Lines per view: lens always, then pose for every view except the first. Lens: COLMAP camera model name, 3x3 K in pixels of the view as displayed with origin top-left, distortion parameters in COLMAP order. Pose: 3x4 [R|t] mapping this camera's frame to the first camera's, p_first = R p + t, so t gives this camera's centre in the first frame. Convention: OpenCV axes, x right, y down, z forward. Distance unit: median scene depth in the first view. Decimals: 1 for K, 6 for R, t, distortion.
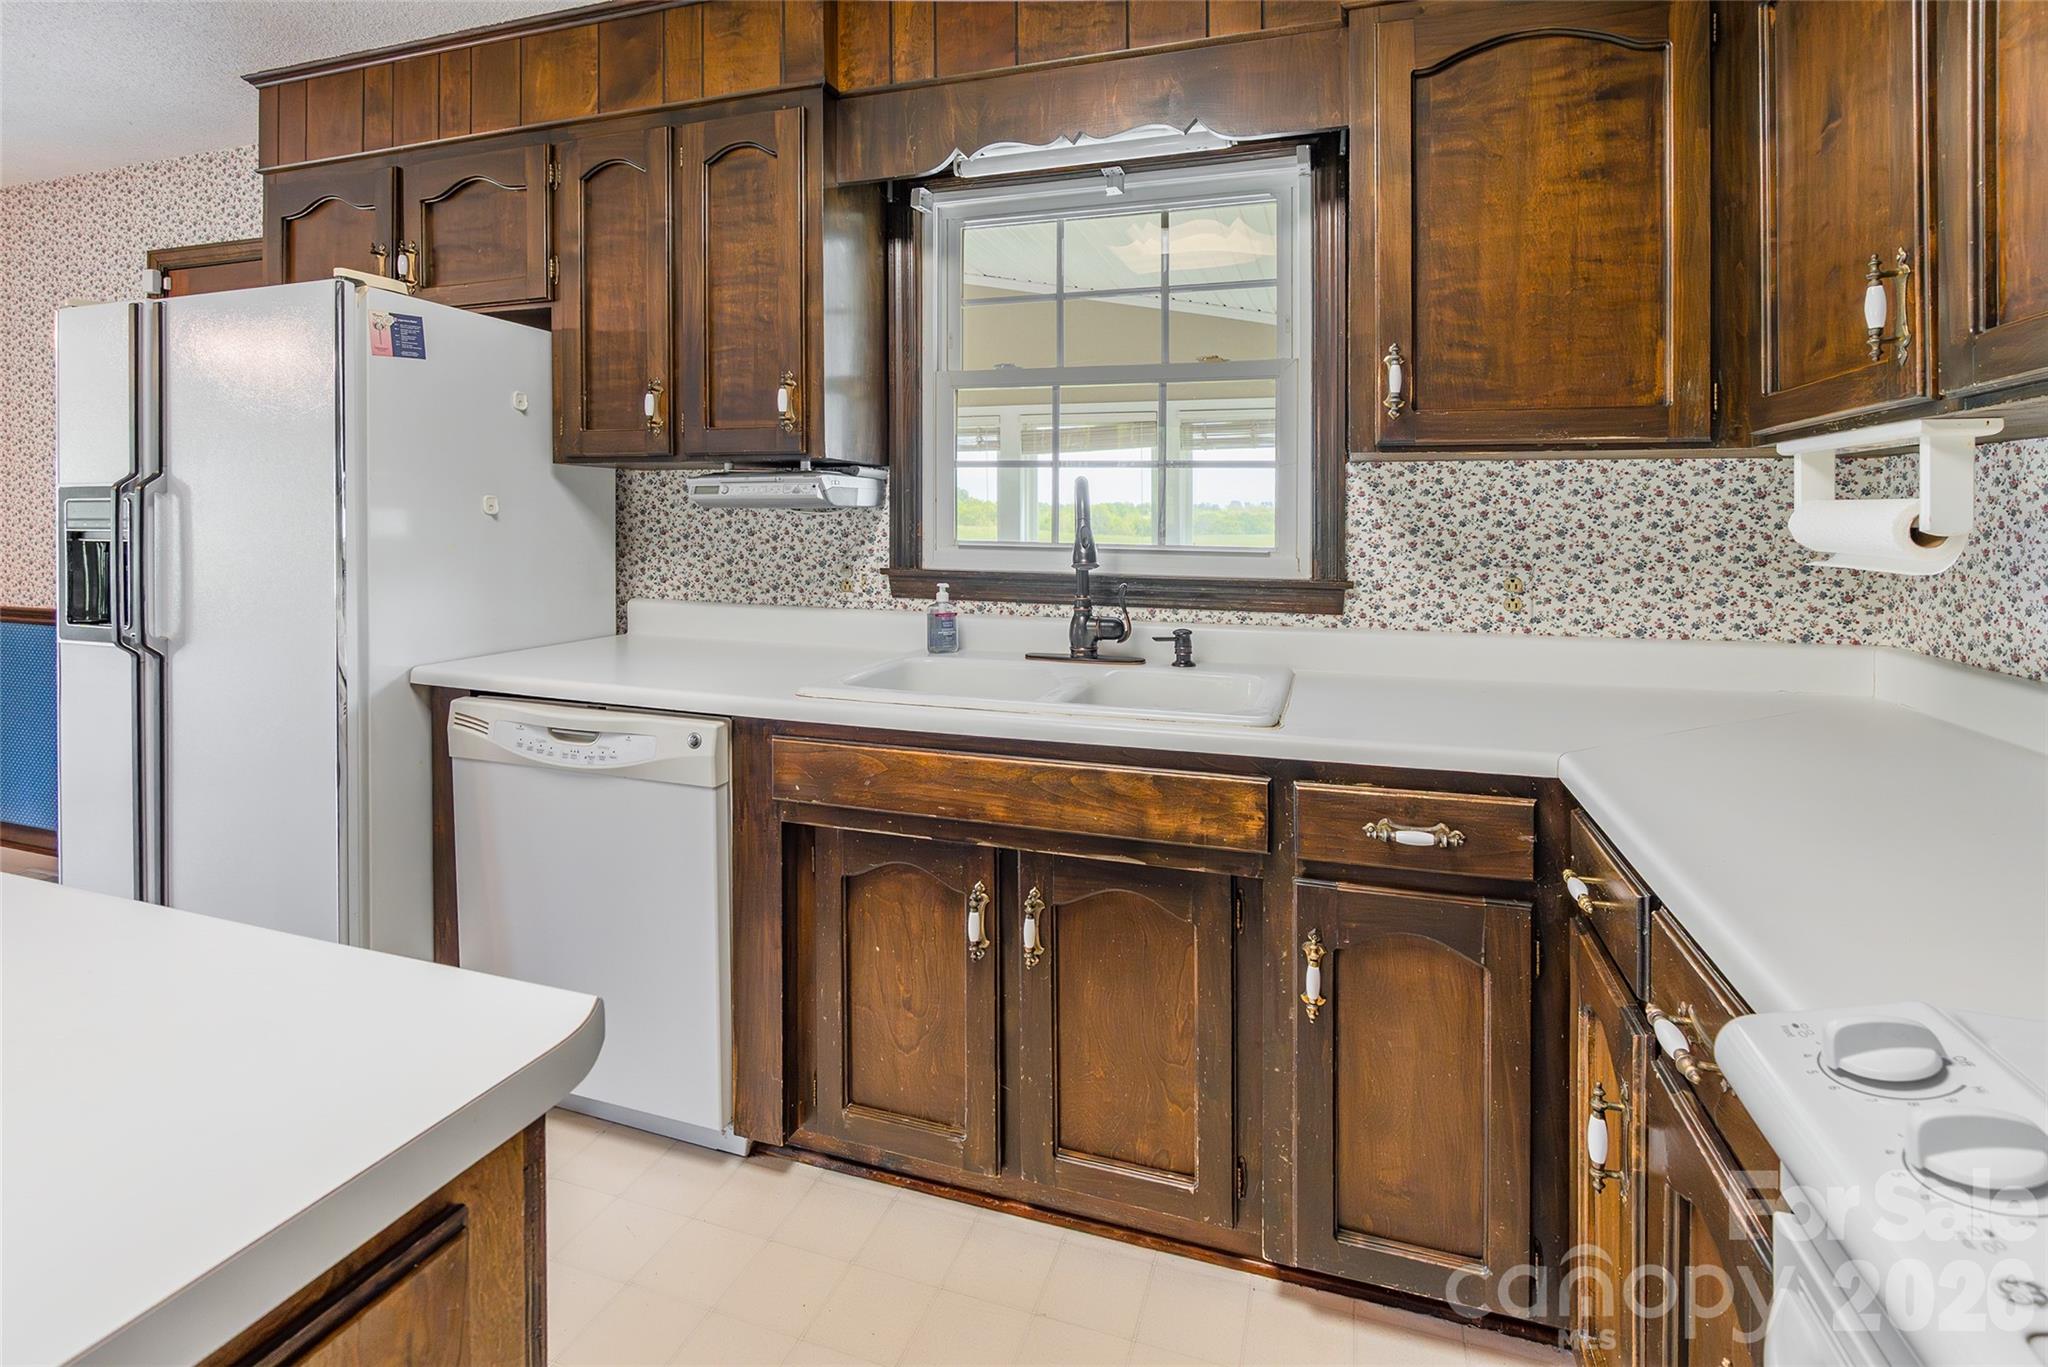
lens RADIAL K [[933.0, 0, 1021.7], [0, 933.0, 511.2], [0, 0, 1]] dist [-0.010318, -0.000007]
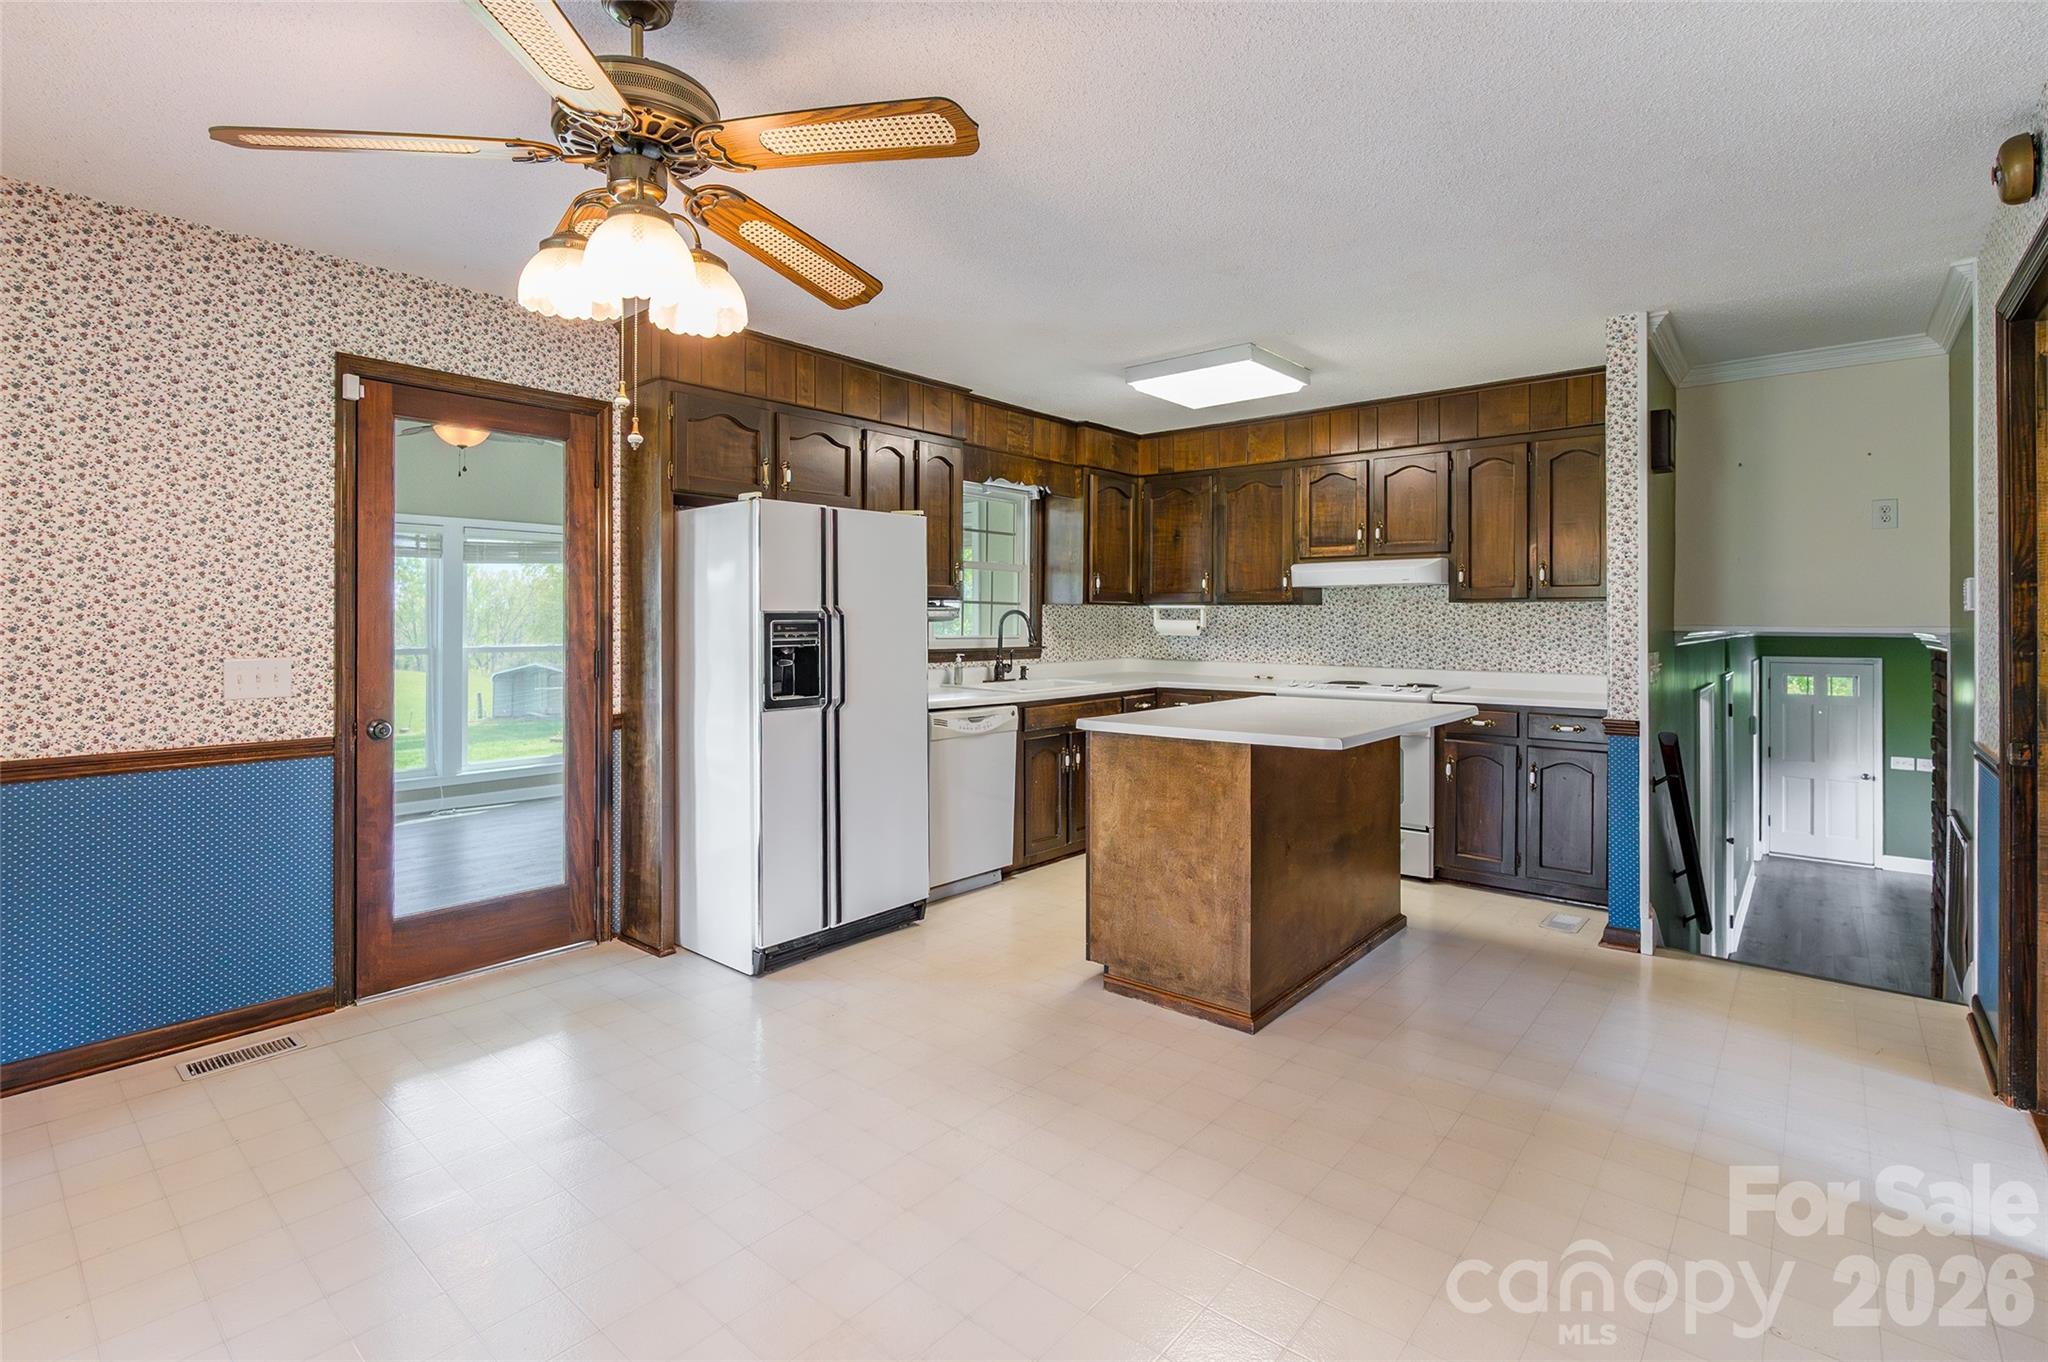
lens RADIAL K [[877.8, 0, 972.4], [0, 877.8, 614.0], [0, 0, 1]] dist [-0.007133, 0.000581]
pose [[0.429677, -0.000914, 0.902982, -2.124377], [-0.008615, 0.999950, 0.005111, -0.035177], [-0.902942, -0.009975, 0.429648, 0.037333]]
